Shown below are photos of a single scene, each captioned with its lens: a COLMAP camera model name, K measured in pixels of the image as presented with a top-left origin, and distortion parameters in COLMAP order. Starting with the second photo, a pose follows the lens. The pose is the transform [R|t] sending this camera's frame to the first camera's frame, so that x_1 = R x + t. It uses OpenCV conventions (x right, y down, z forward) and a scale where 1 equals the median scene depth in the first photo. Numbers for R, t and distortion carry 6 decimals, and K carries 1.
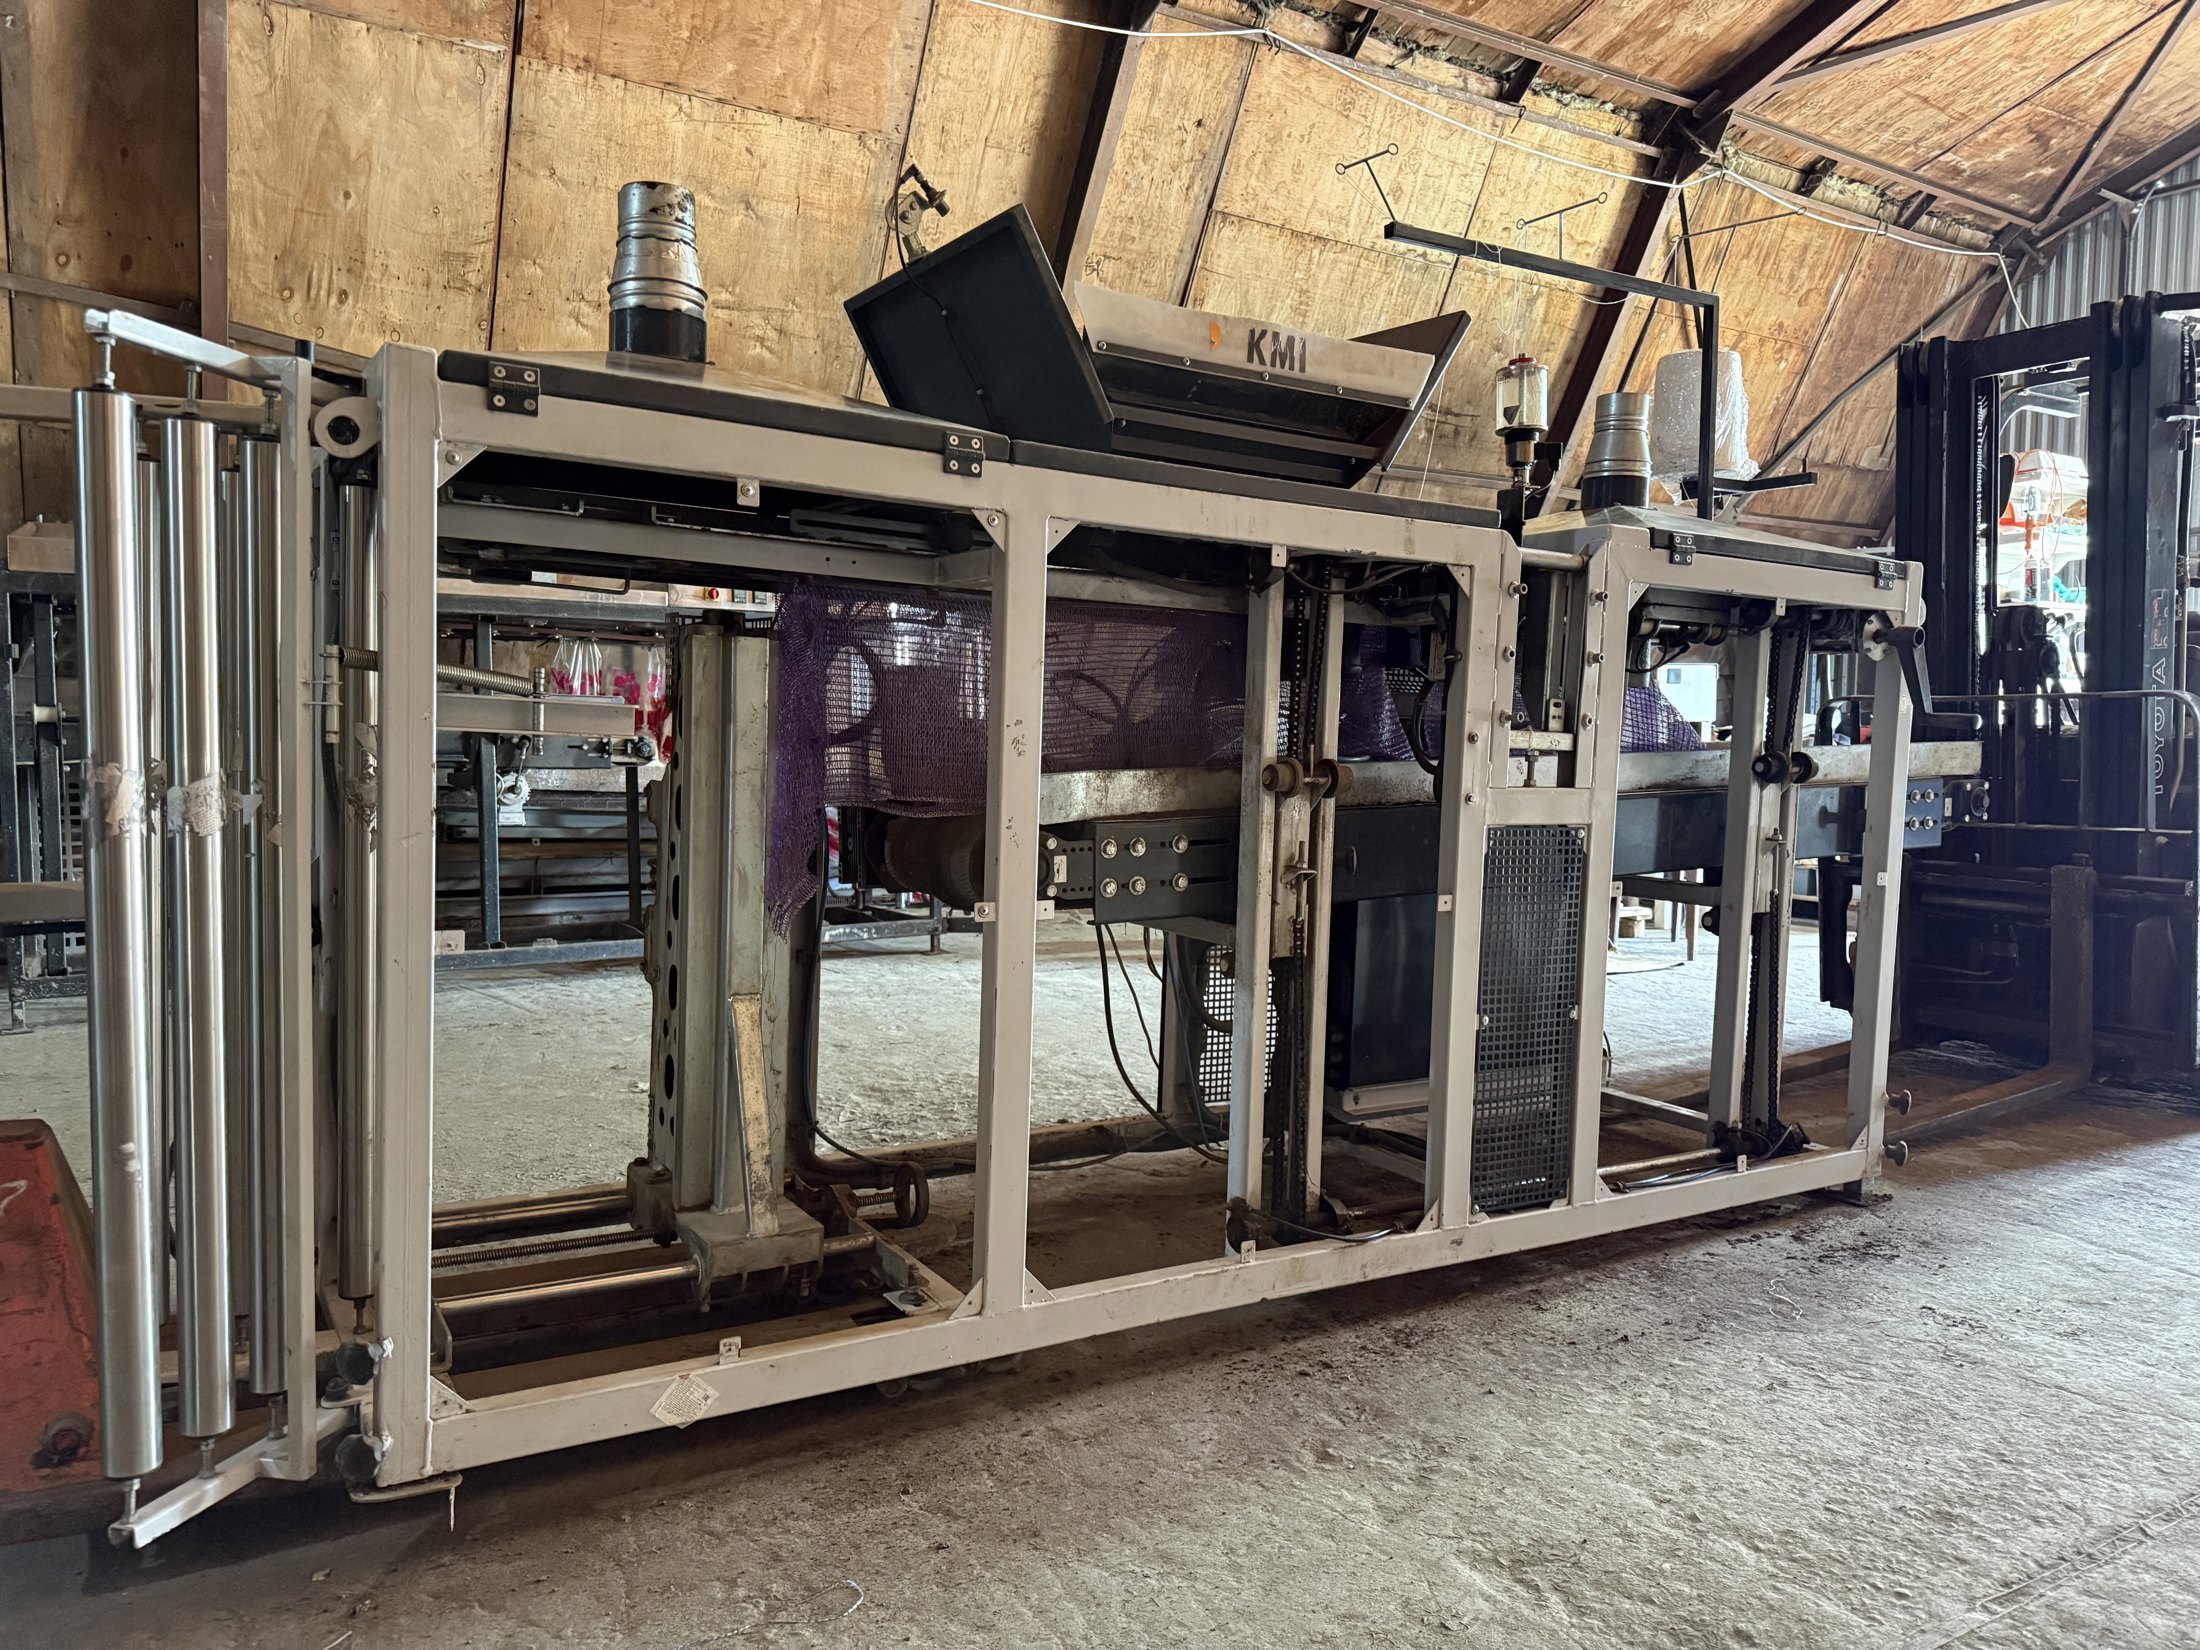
lens RADIAL K [[1552.1, 0, 1100.0], [0, 1552.1, 825.0], [0, 0, 1]] dist [0.031043, -0.042146]
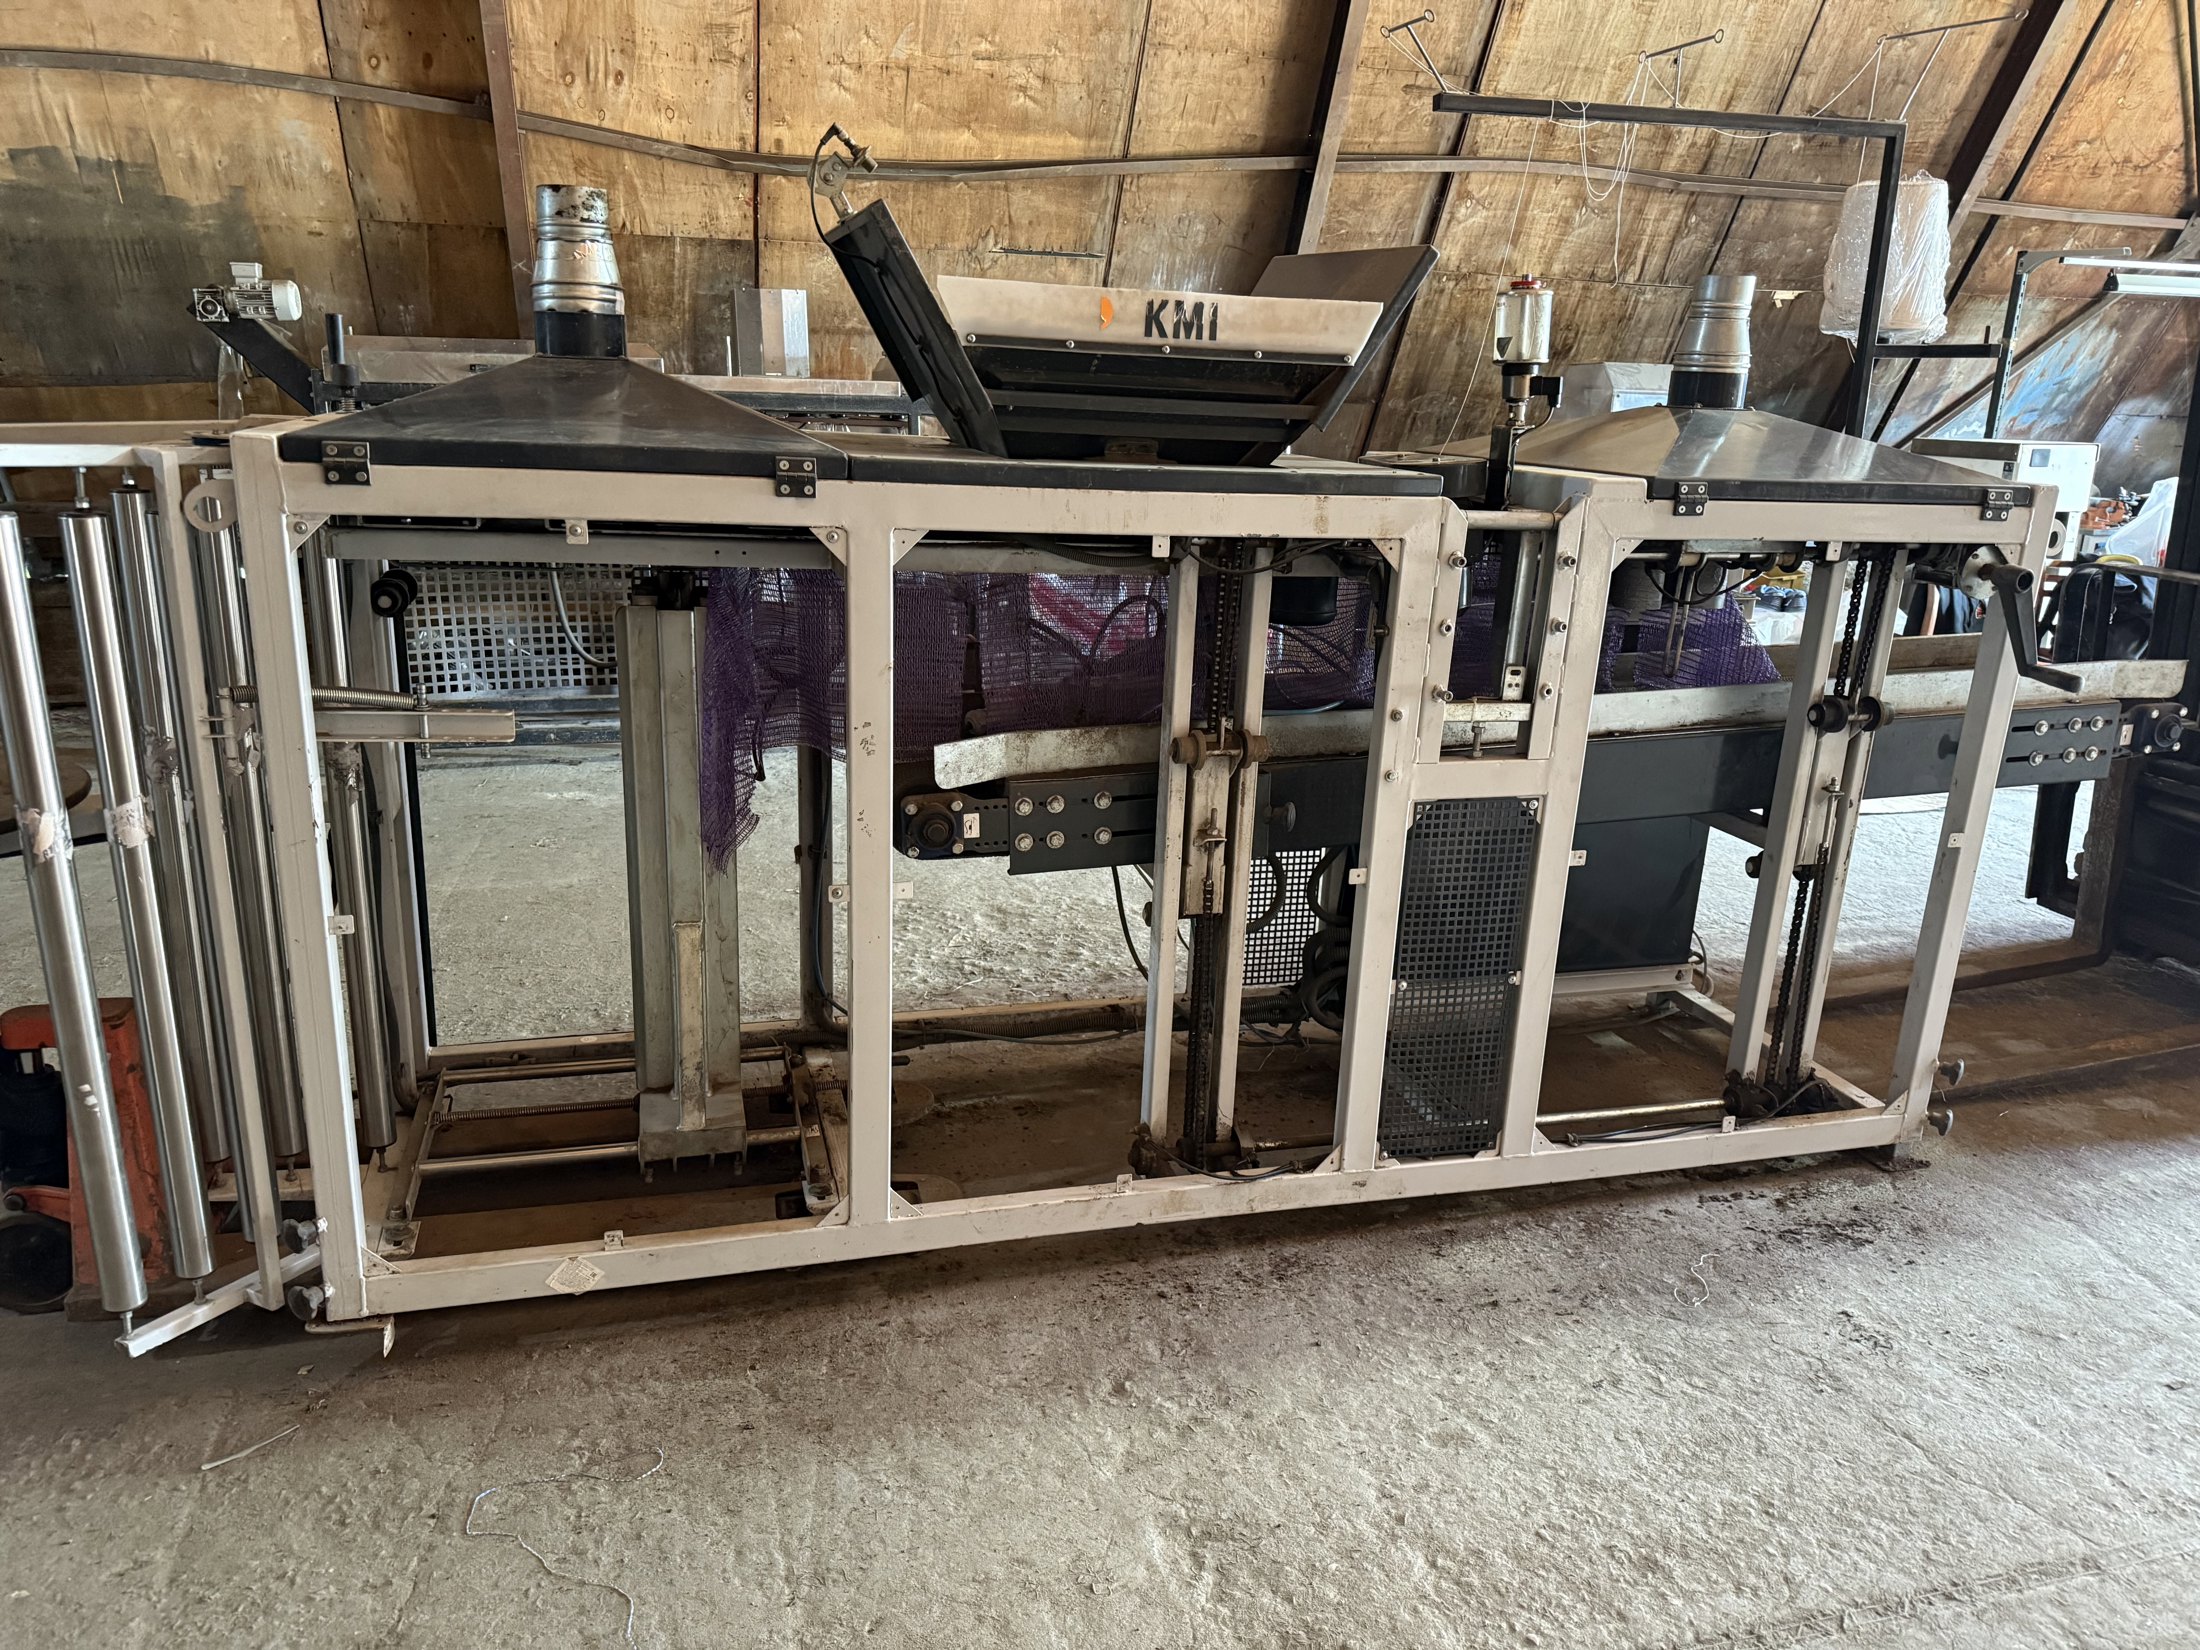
lens RADIAL K [[1539.1, 0, 1097.1], [0, 1539.1, 838.4], [0, 0, 1]] dist [0.053016, -0.072889]
pose [[0.962526, 0.084223, -0.257778, 0.314567], [-0.027135, 0.975691, 0.217465, -0.185648], [0.269827, -0.202321, 0.941413, 0.019348]]
